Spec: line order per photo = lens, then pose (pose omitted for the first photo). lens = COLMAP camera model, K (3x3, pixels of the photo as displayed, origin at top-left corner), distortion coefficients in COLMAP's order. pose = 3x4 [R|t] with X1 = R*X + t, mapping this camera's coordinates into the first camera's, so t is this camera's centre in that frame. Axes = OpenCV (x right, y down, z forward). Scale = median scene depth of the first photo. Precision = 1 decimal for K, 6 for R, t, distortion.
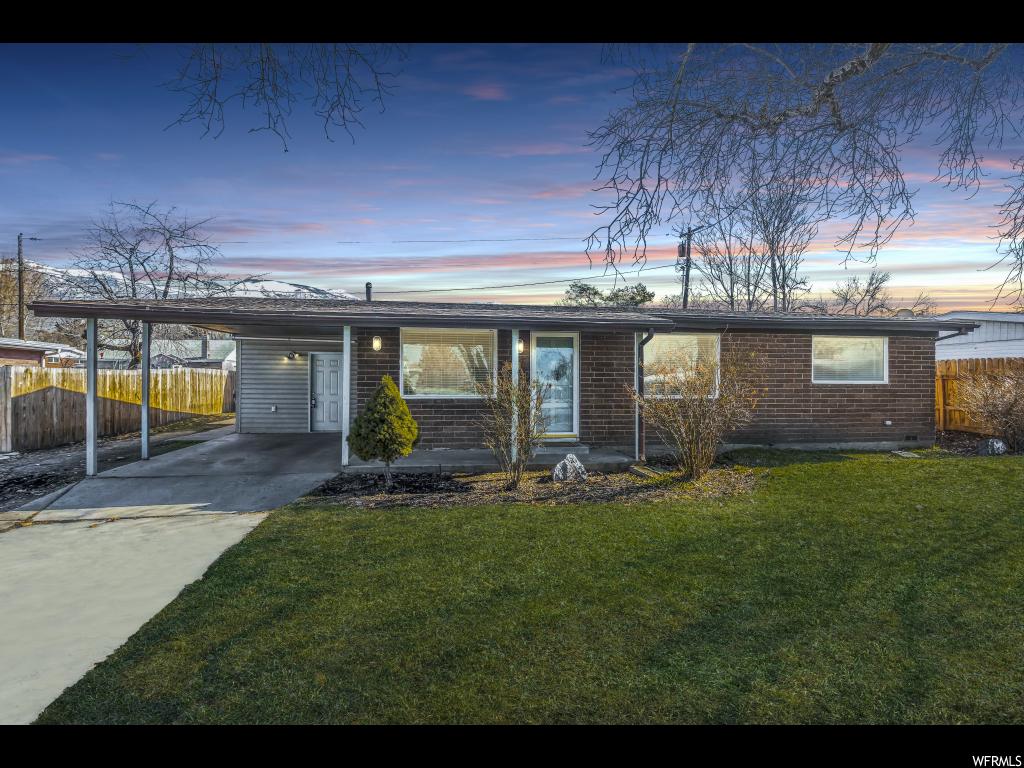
lens RADIAL K [[549.8, 0, 512.0], [0, 549.8, 384.0], [0, 0, 1]] dist [-0.002259, -0.000345]
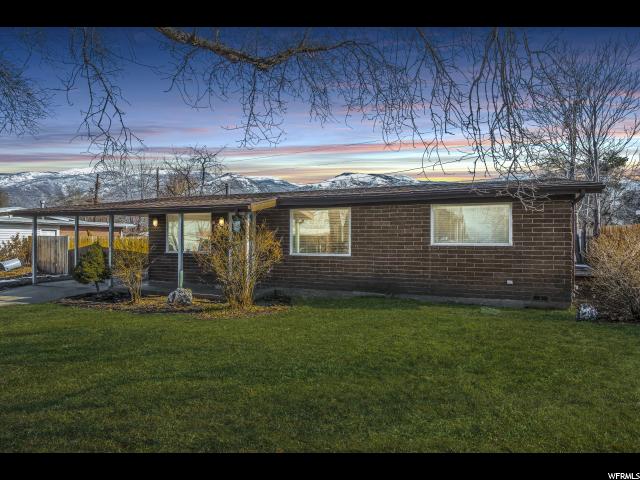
lens RADIAL K [[348.8, 0, 318.8], [0, 348.8, 238.0], [0, 0, 1]] dist [-0.020392, 0.009070]
pose [[0.868707, -0.003761, -0.495312, 0.700966], [0.008381, 0.999940, 0.007106, -0.024164], [0.495255, -0.010324, 0.868686, 0.226695]]
